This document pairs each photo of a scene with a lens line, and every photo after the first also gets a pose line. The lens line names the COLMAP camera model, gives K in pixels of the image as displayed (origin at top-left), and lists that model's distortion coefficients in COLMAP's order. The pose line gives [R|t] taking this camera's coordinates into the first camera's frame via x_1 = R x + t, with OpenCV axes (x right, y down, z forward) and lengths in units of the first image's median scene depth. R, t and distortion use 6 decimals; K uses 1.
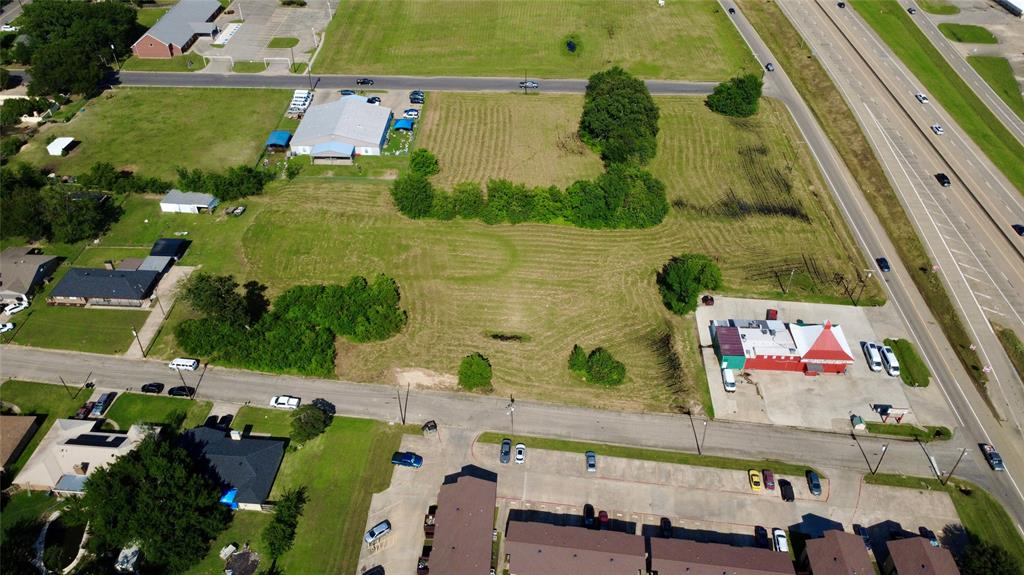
lens RADIAL K [[747.6, 0, 512.0], [0, 747.6, 287.5], [0, 0, 1]] dist [0.002810, -0.010546]
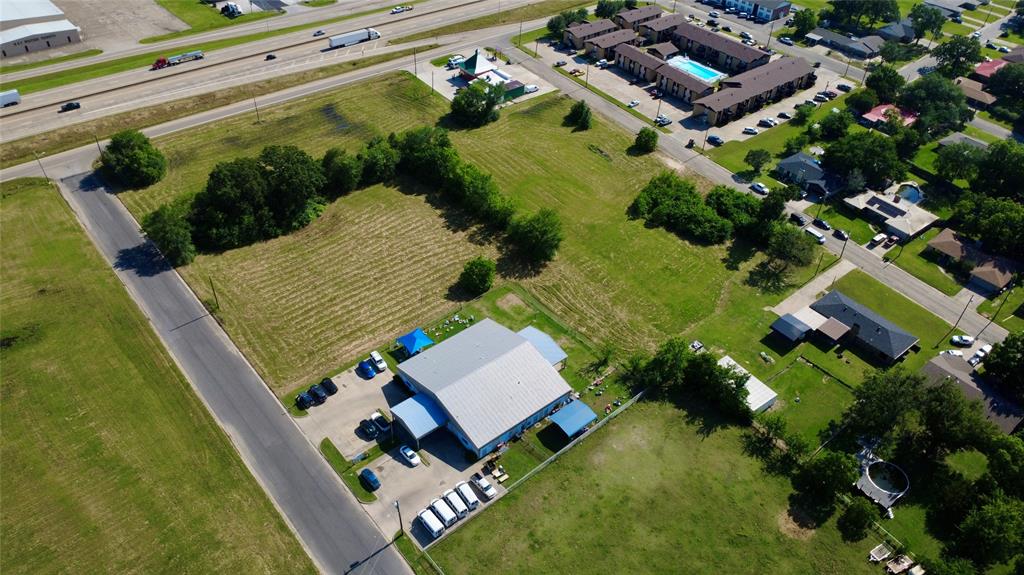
lens RADIAL K [[747.6, 0, 512.0], [0, 747.6, 287.5], [0, 0, 1]] dist [0.002810, -0.010546]
pose [[-0.669279, -0.490353, 0.558229, -0.741964], [0.447875, 0.333225, 0.829680, -1.006157], [-0.592852, 0.805304, -0.003404, 1.208078]]
